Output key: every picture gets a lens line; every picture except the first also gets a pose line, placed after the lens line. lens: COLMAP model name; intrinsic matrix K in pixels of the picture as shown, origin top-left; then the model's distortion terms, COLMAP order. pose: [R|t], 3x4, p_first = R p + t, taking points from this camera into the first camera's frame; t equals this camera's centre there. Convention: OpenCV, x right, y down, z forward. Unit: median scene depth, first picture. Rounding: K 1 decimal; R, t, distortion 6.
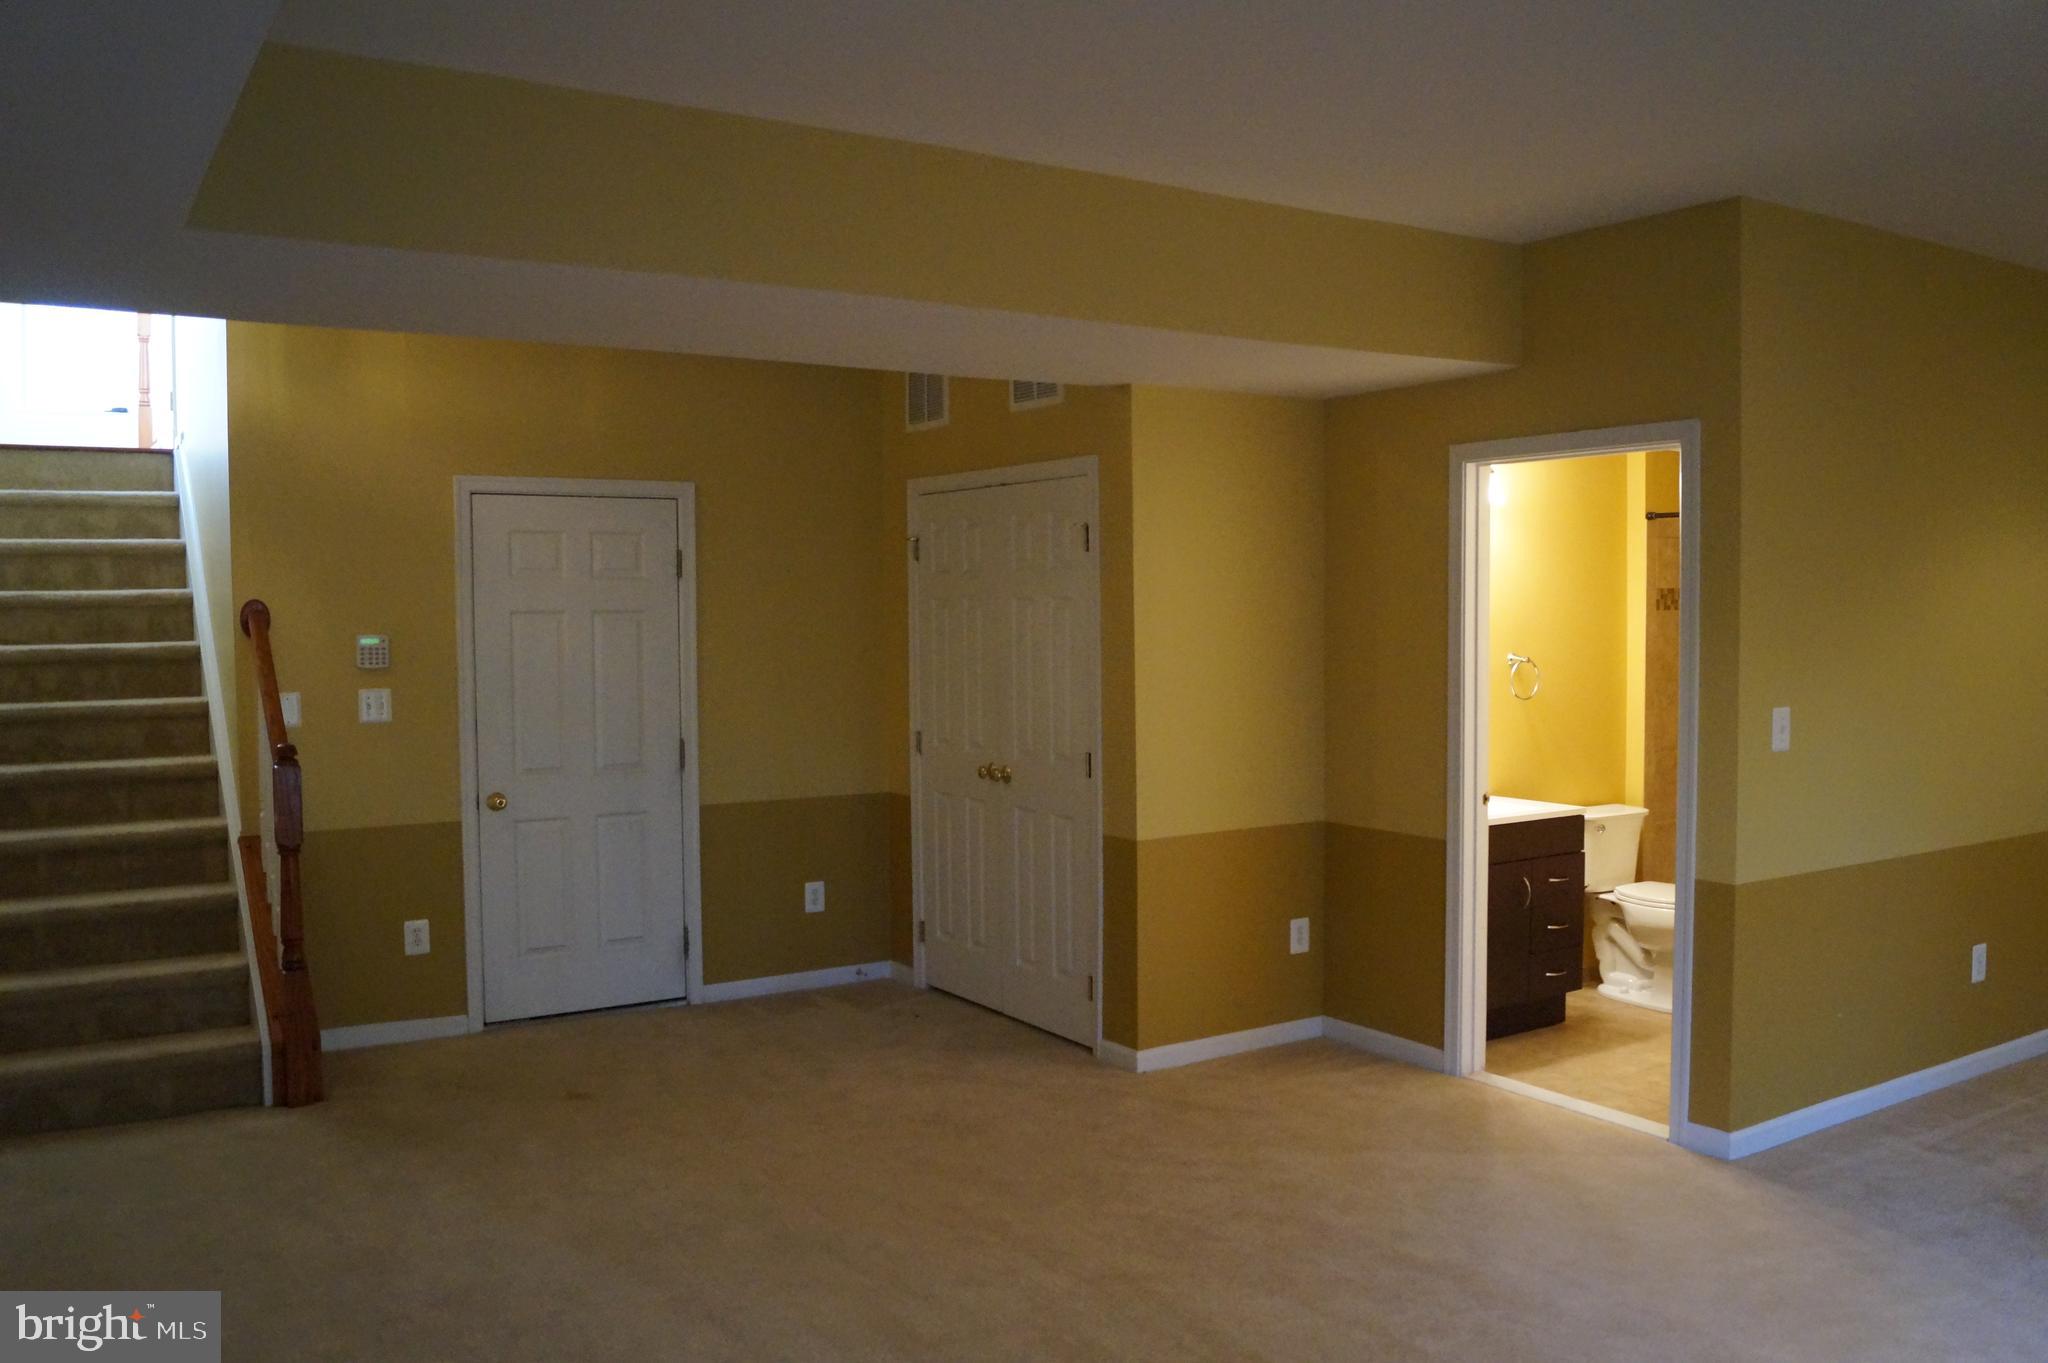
lens RADIAL K [[1624.7, 0, 1032.8], [0, 1624.7, 683.4], [0, 0, 1]] dist [-0.087884, 0.020032]
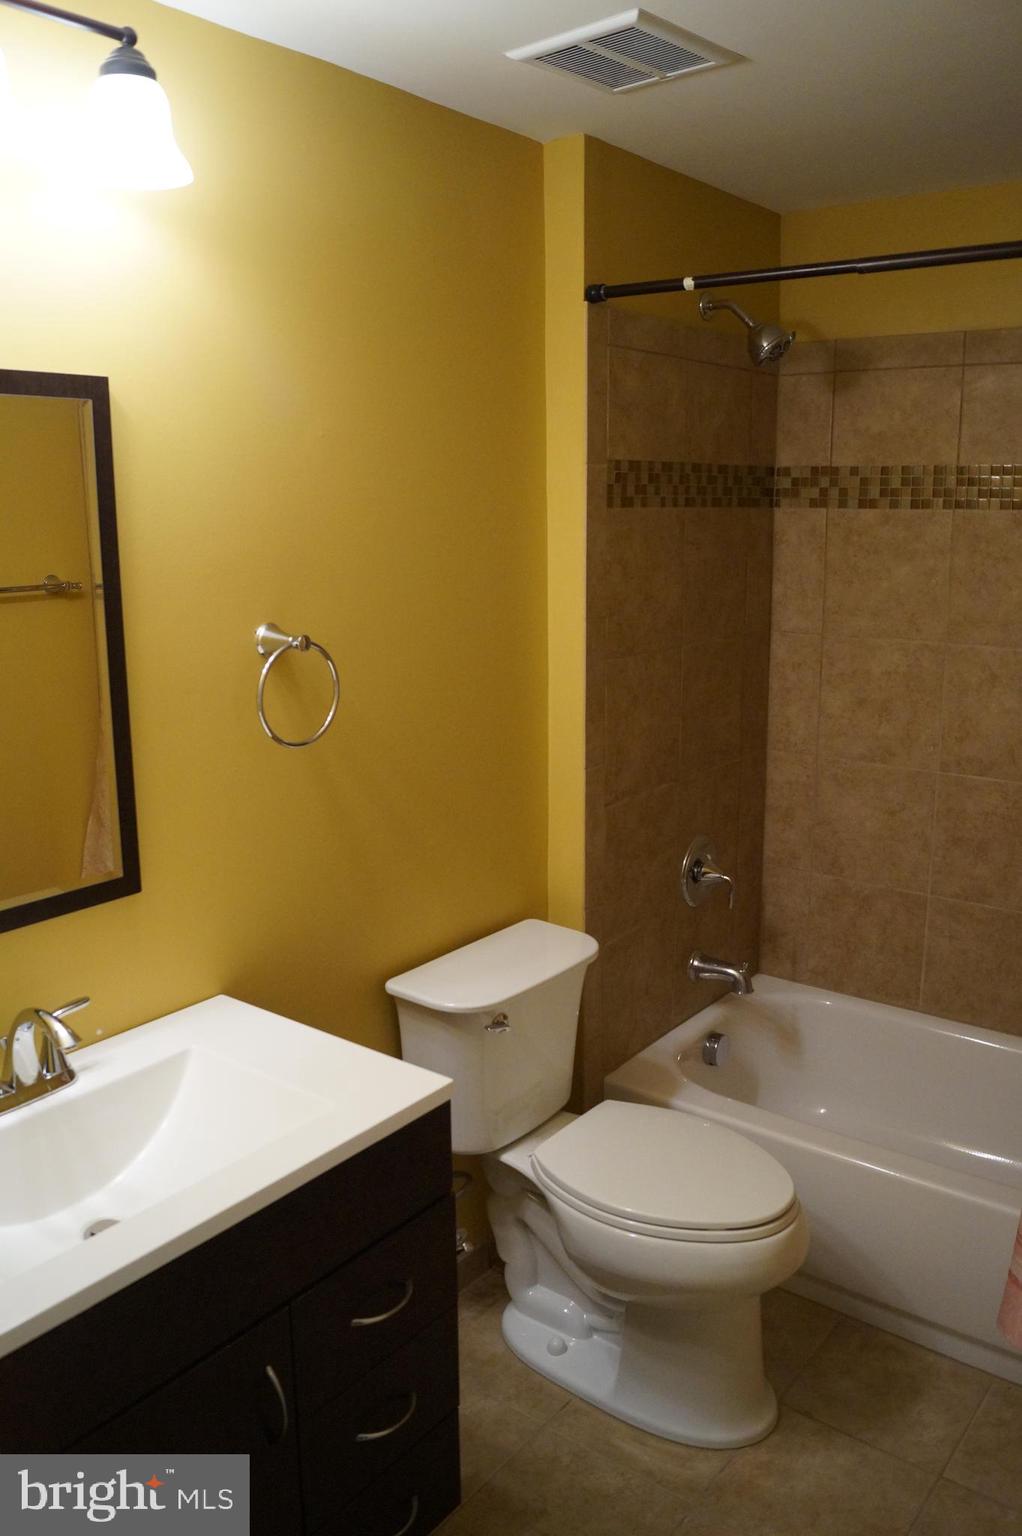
lens RADIAL K [[1218.5, 0, 509.7], [0, 1218.5, 763.9], [0, 0, 1]] dist [-0.087884, 0.020032]
pose [[0.944014, -0.071597, 0.322041, 0.295944], [0.018486, 0.986113, 0.165046, -0.037539], [-0.329386, -0.149853, 0.932228, 0.813528]]
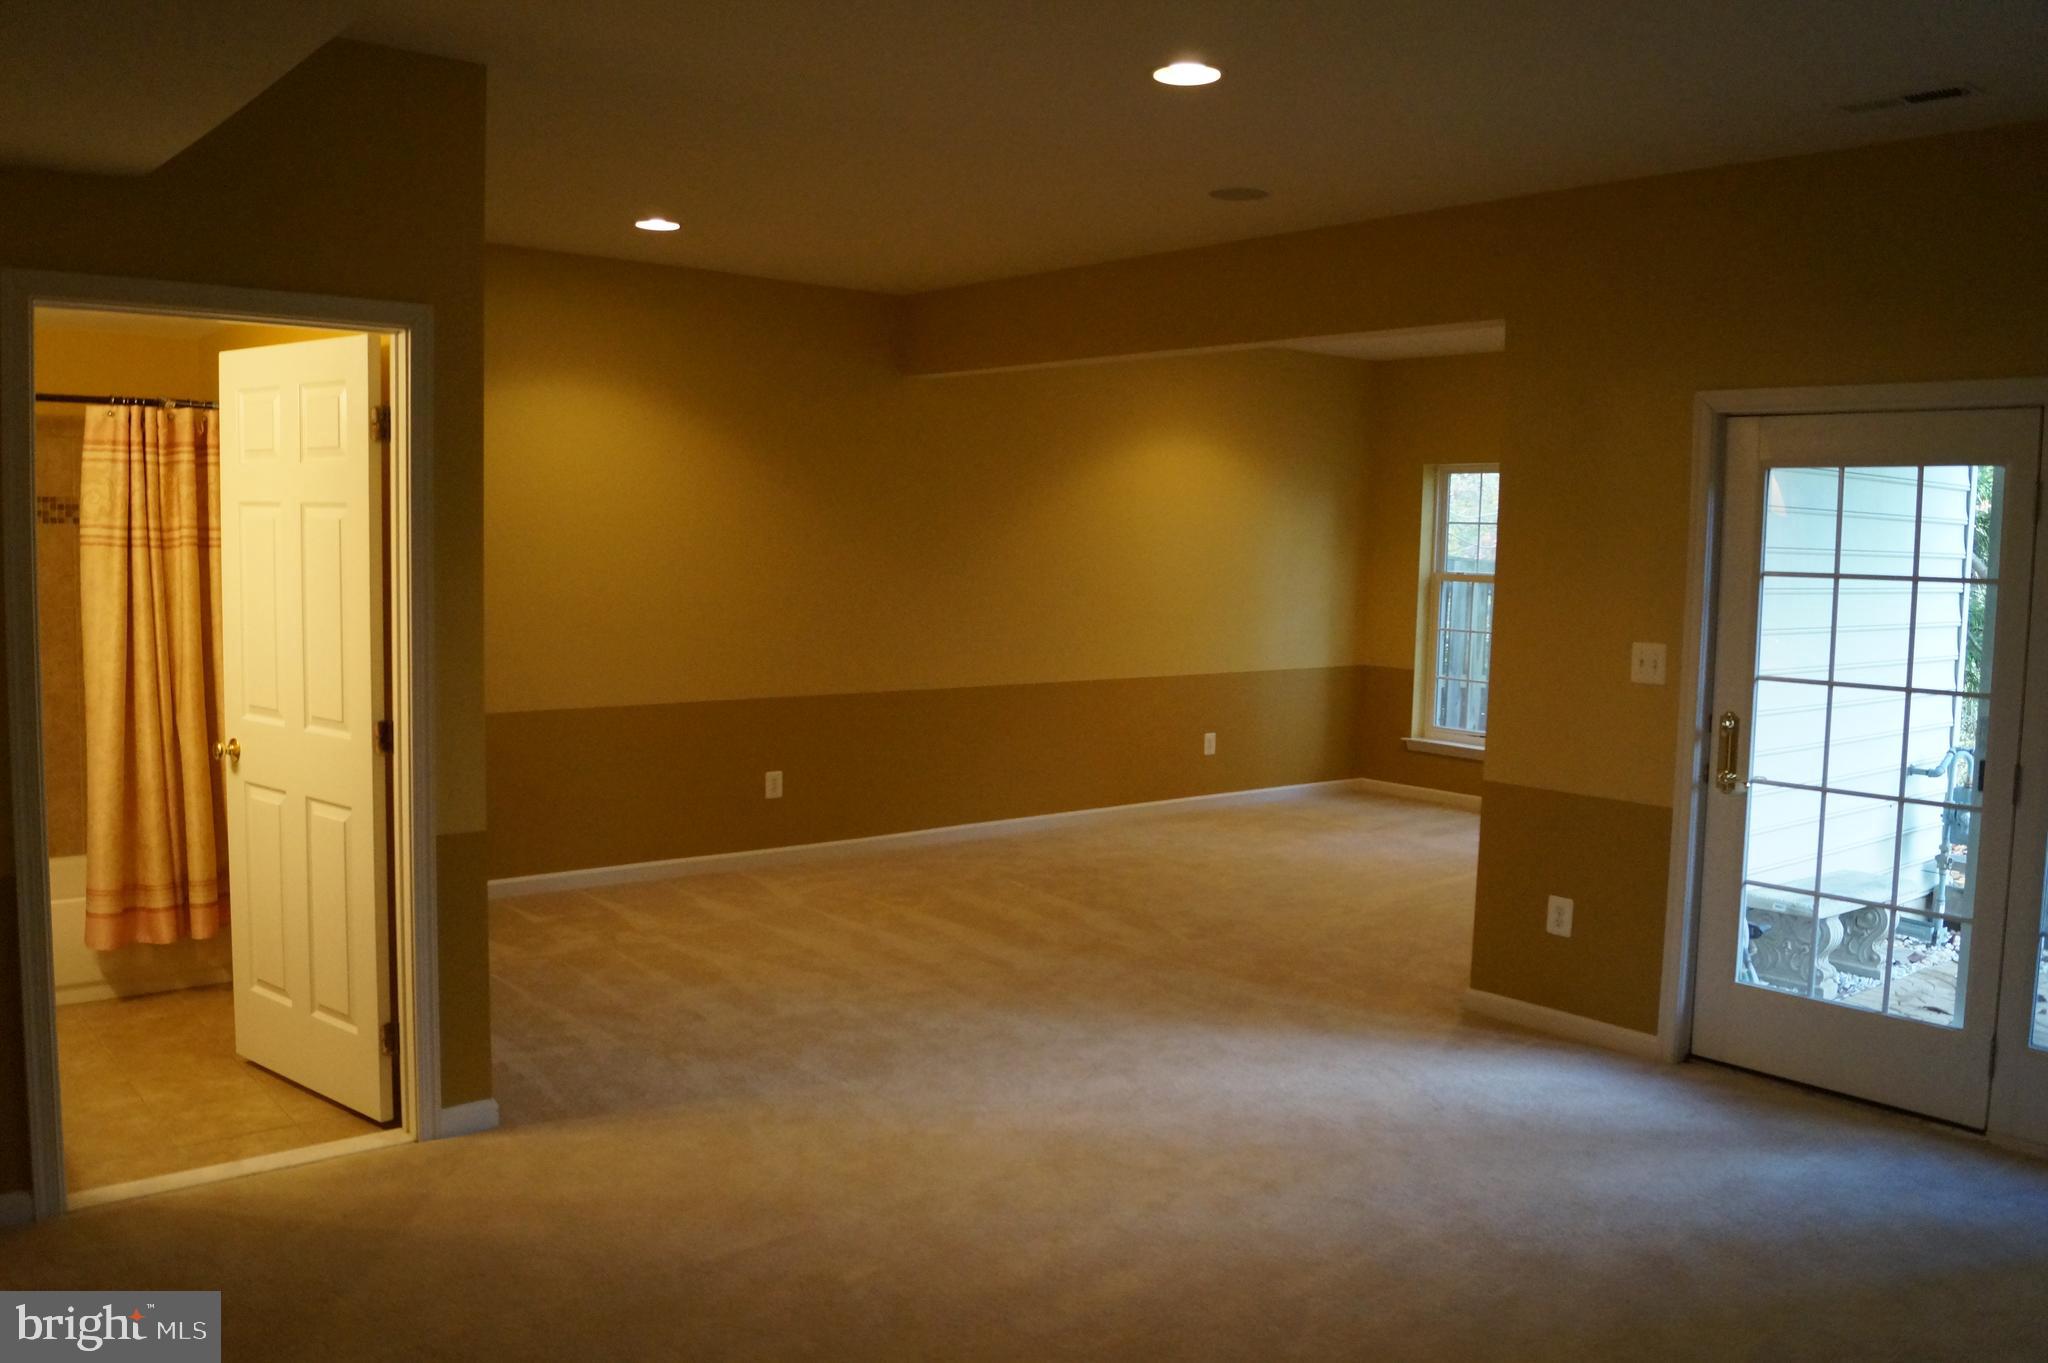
lens RADIAL K [[1624.7, 0, 1032.8], [0, 1624.7, 683.4], [0, 0, 1]] dist [-0.087884, 0.020032]
pose [[-0.131234, -0.085128, 0.987690, -0.427101], [0.025793, 0.995676, 0.089244, -0.026450], [-0.991016, 0.037187, -0.128471, 0.683666]]
